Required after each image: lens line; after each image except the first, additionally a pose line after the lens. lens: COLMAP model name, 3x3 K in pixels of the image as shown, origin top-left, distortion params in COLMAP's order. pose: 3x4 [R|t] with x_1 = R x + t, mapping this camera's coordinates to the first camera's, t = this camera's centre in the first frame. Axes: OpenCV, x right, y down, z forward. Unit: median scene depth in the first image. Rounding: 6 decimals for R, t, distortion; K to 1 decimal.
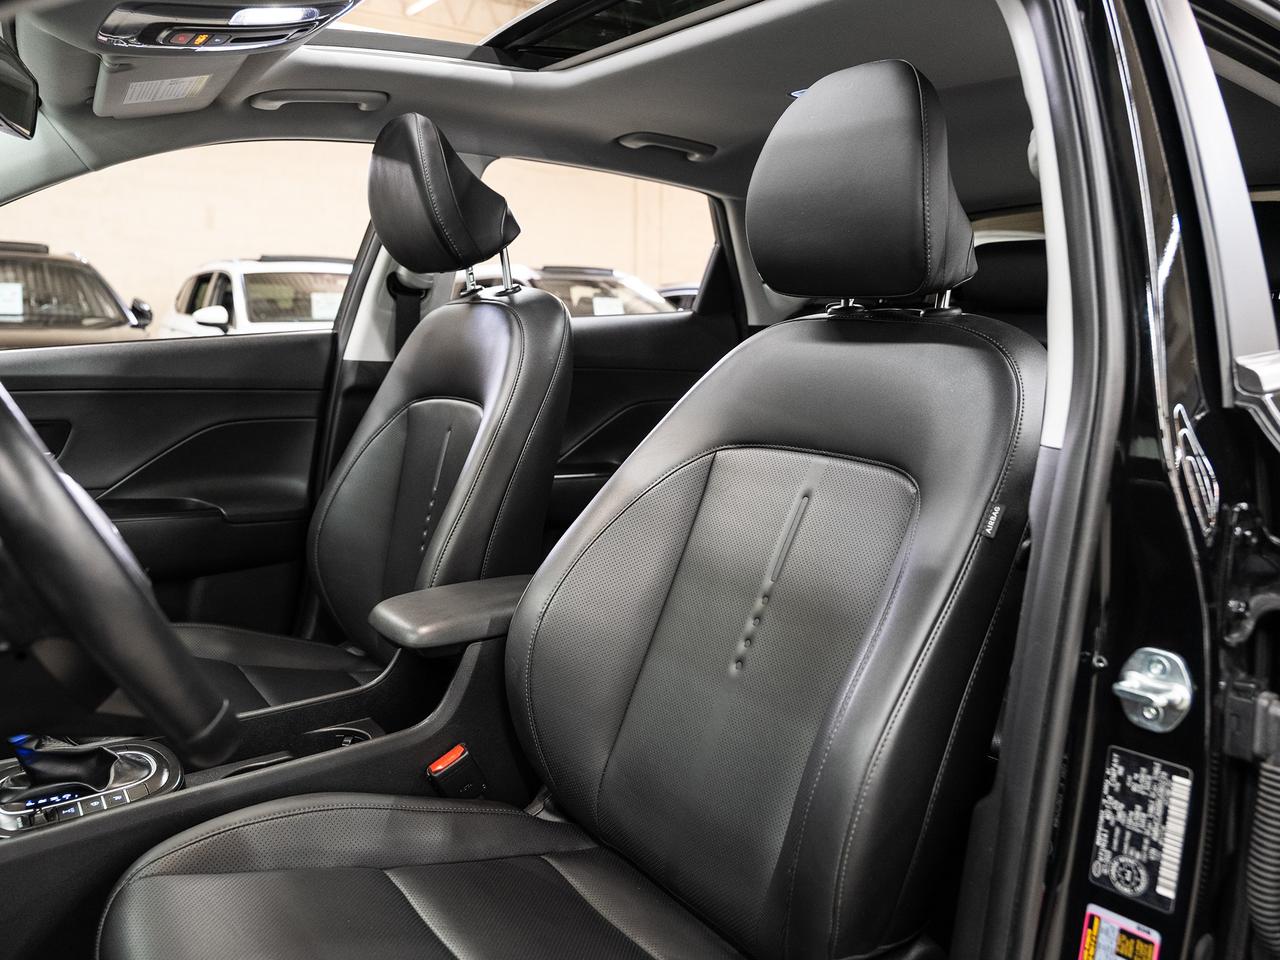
lens RADIAL K [[960.3, 0, 641.5], [0, 960.3, 500.3], [0, 0, 1]] dist [-0.025462, 0.003458]
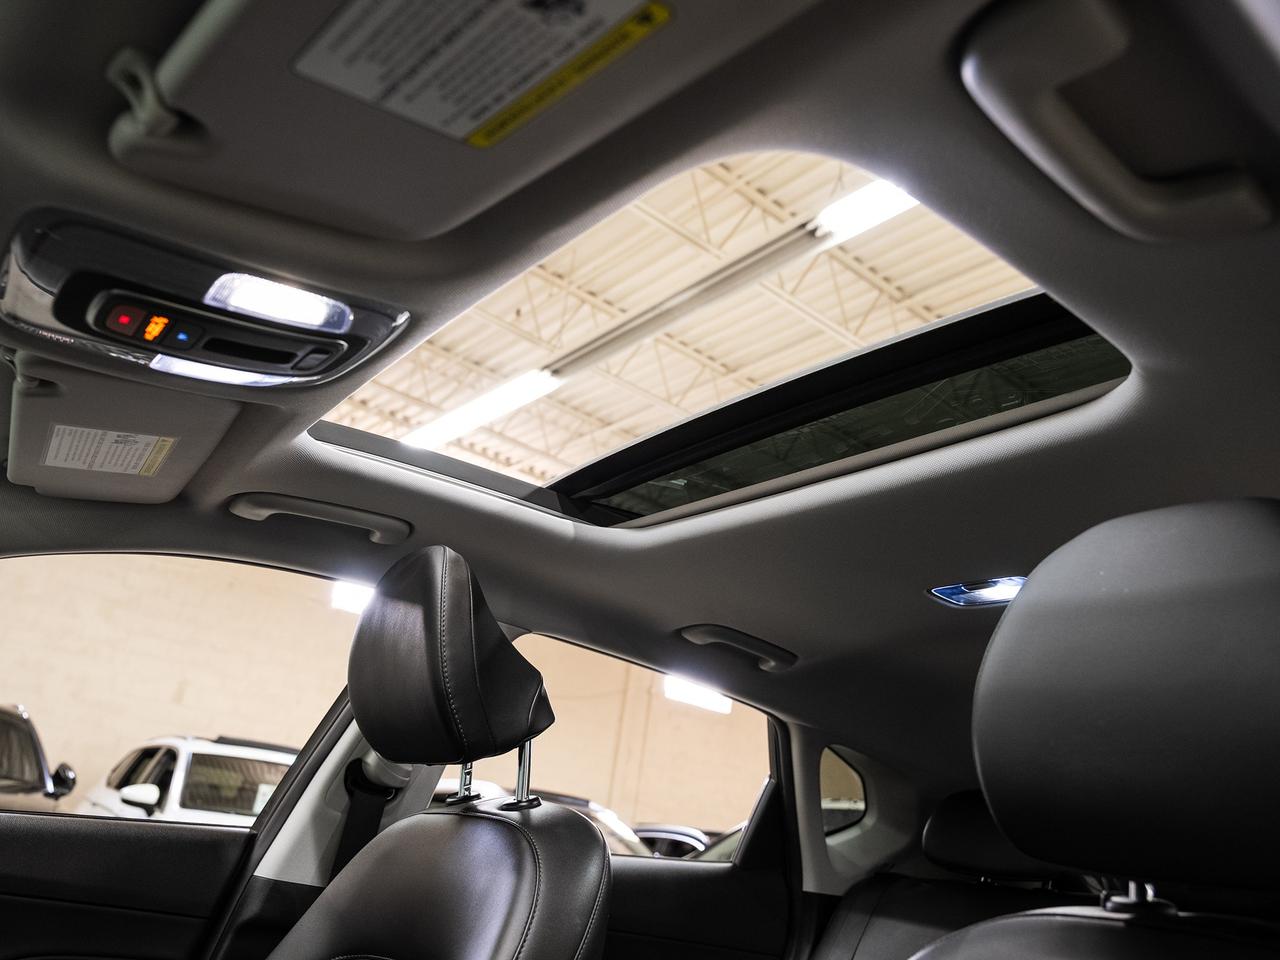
lens RADIAL K [[1008.5, 0, 675.4], [0, 1008.5, 483.5], [0, 0, 1]] dist [-0.018279, 0.006277]
pose [[0.991783, 0.127292, 0.012783, -0.060419], [-0.102043, 0.847386, -0.521080, -0.044751], [-0.077162, 0.515493, 0.853412, 0.236085]]
